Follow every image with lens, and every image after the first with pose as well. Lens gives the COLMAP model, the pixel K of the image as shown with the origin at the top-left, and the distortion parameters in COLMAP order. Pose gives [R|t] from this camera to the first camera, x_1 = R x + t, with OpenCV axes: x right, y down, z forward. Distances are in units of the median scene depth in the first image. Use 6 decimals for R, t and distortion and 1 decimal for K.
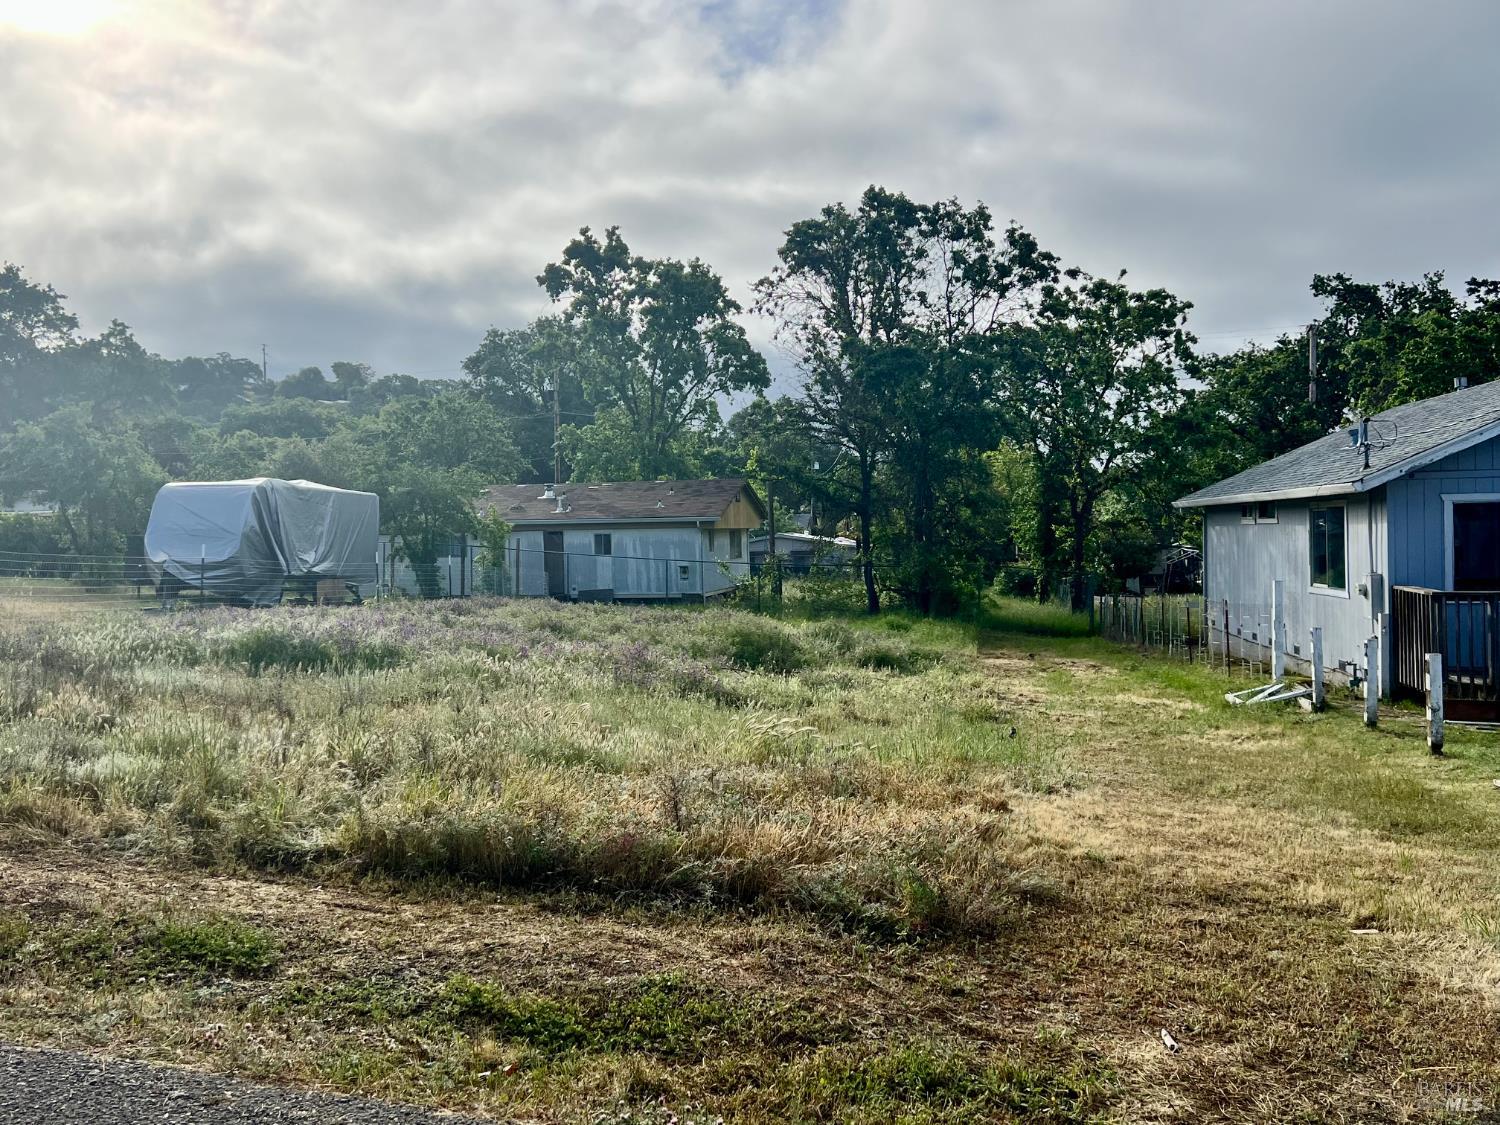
lens RADIAL K [[1385.1, 0, 750.0], [0, 1385.1, 562.5], [0, 0, 1]] dist [0.158635, -0.373766]
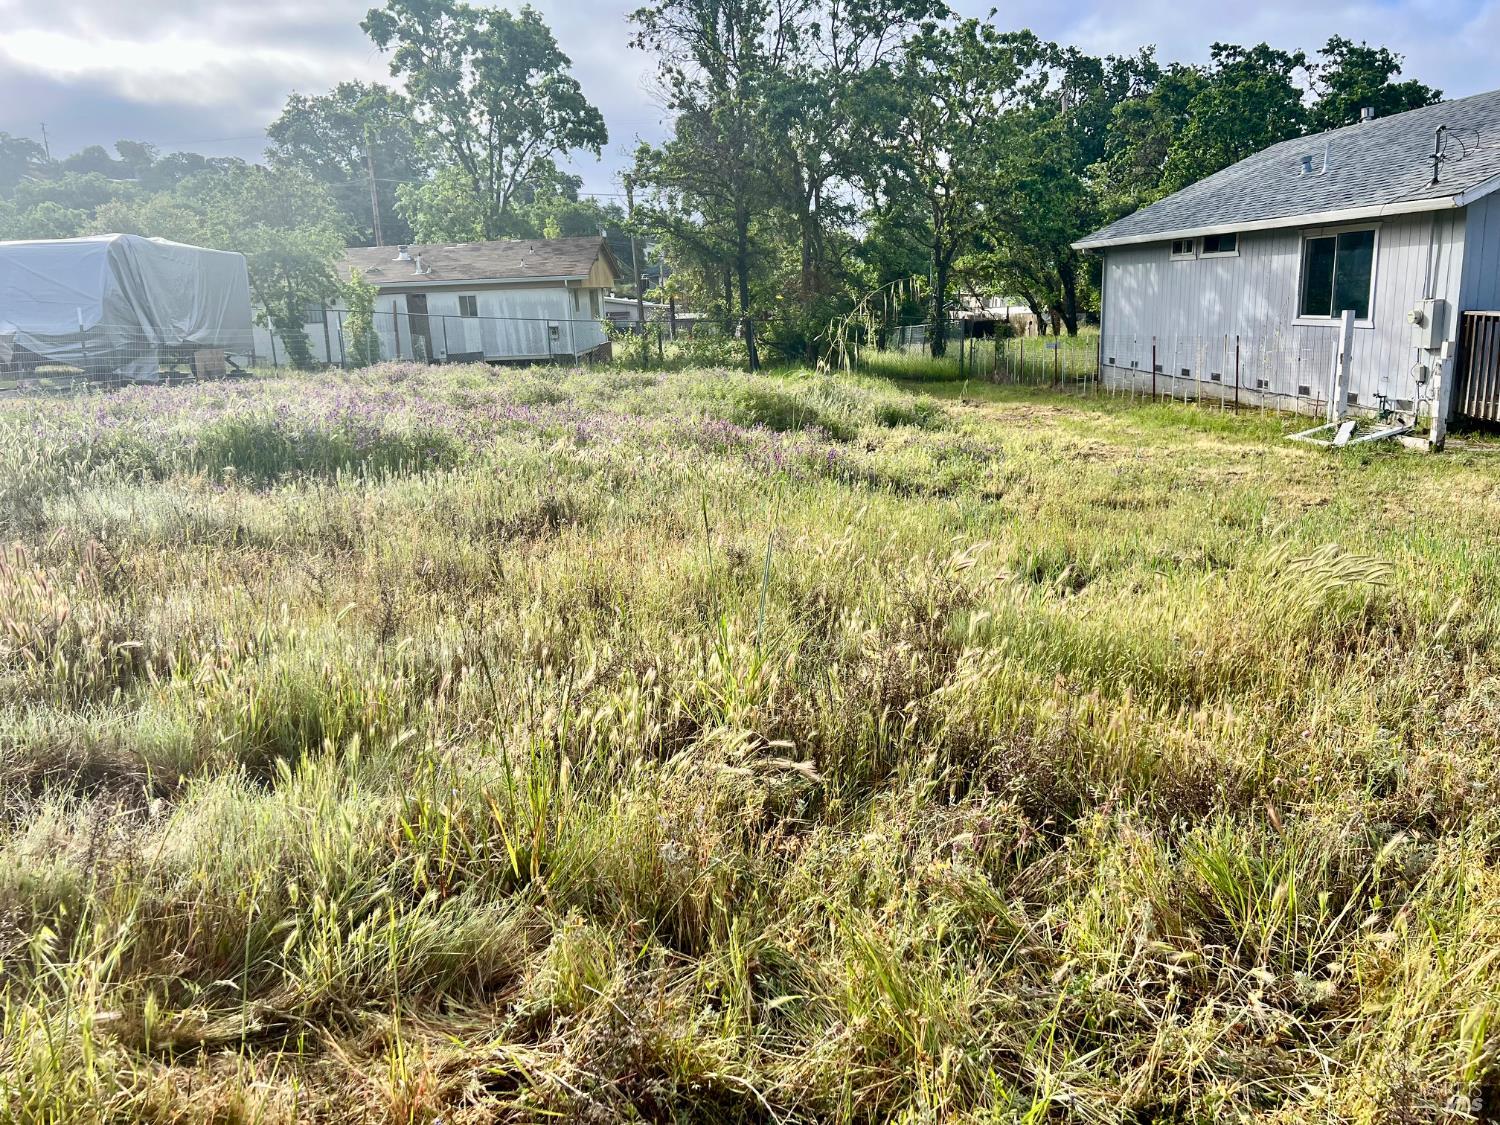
lens RADIAL K [[1127.0, 0, 745.5], [0, 1127.0, 578.5], [0, 0, 1]] dist [0.039344, -0.038379]
pose [[0.980797, -0.072711, 0.180972, -0.072465], [0.031048, 0.974283, 0.223179, 0.002428], [-0.192545, -0.213274, 0.957831, 0.135716]]
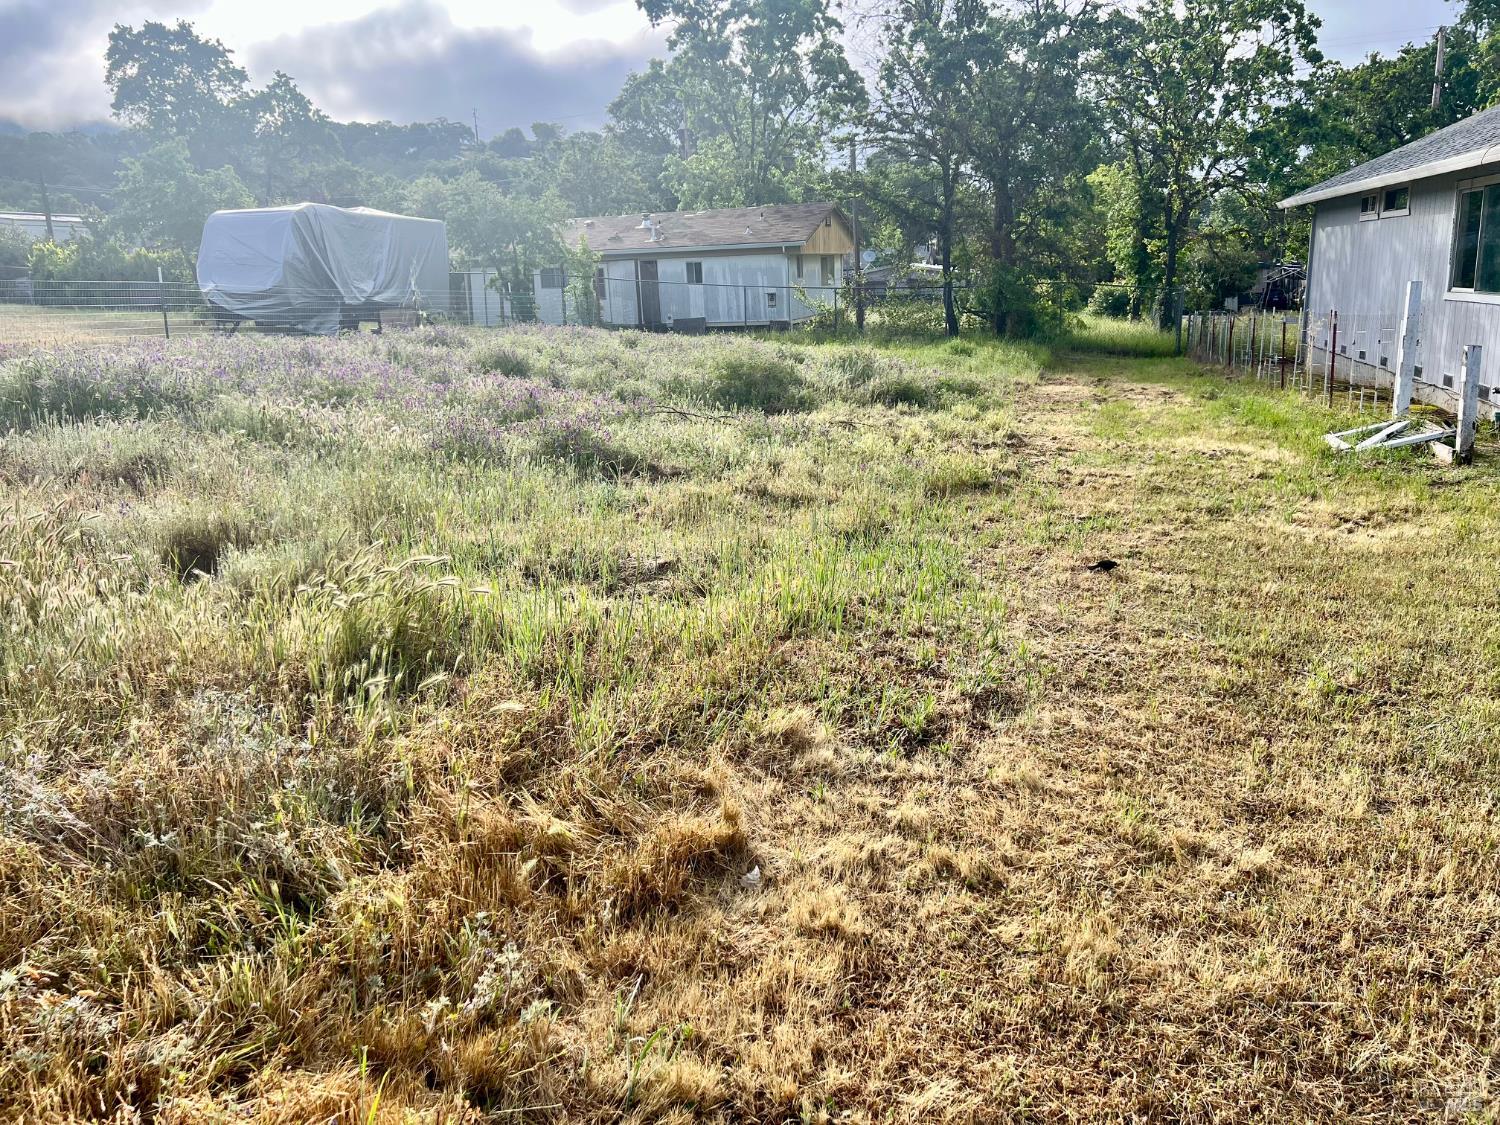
lens RADIAL K [[1128.1, 0, 756.5], [0, 1128.1, 556.4], [0, 0, 1]] dist [0.053220, -0.054697]
pose [[0.992316, 0.010081, -0.123319, 0.045960], [0.017785, 0.974705, 0.222786, 0.006113], [0.122445, -0.223267, 0.967036, 0.147661]]
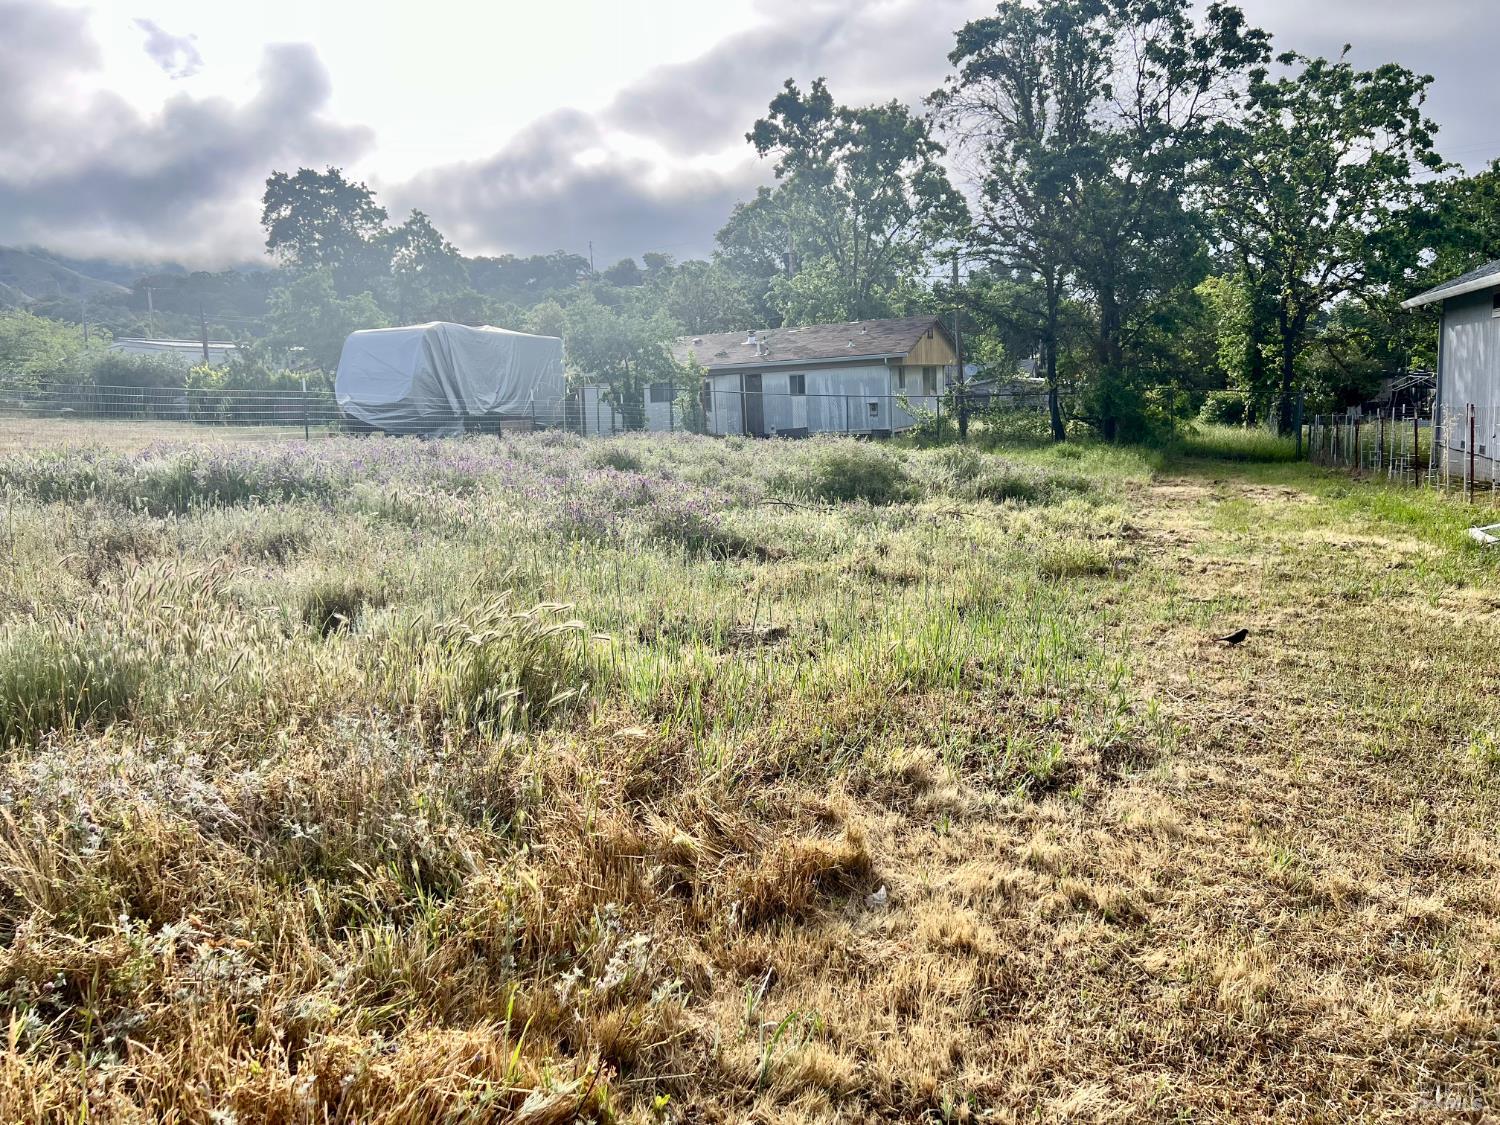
lens RADIAL K [[1130.2, 0, 736.4], [0, 1130.2, 554.4], [0, 0, 1]] dist [0.050408, -0.054269]
pose [[0.973677, 0.001119, -0.227929, 0.044743], [0.026896, 0.992438, 0.119766, 0.011154], [0.226339, -0.122743, 0.966284, 0.145781]]
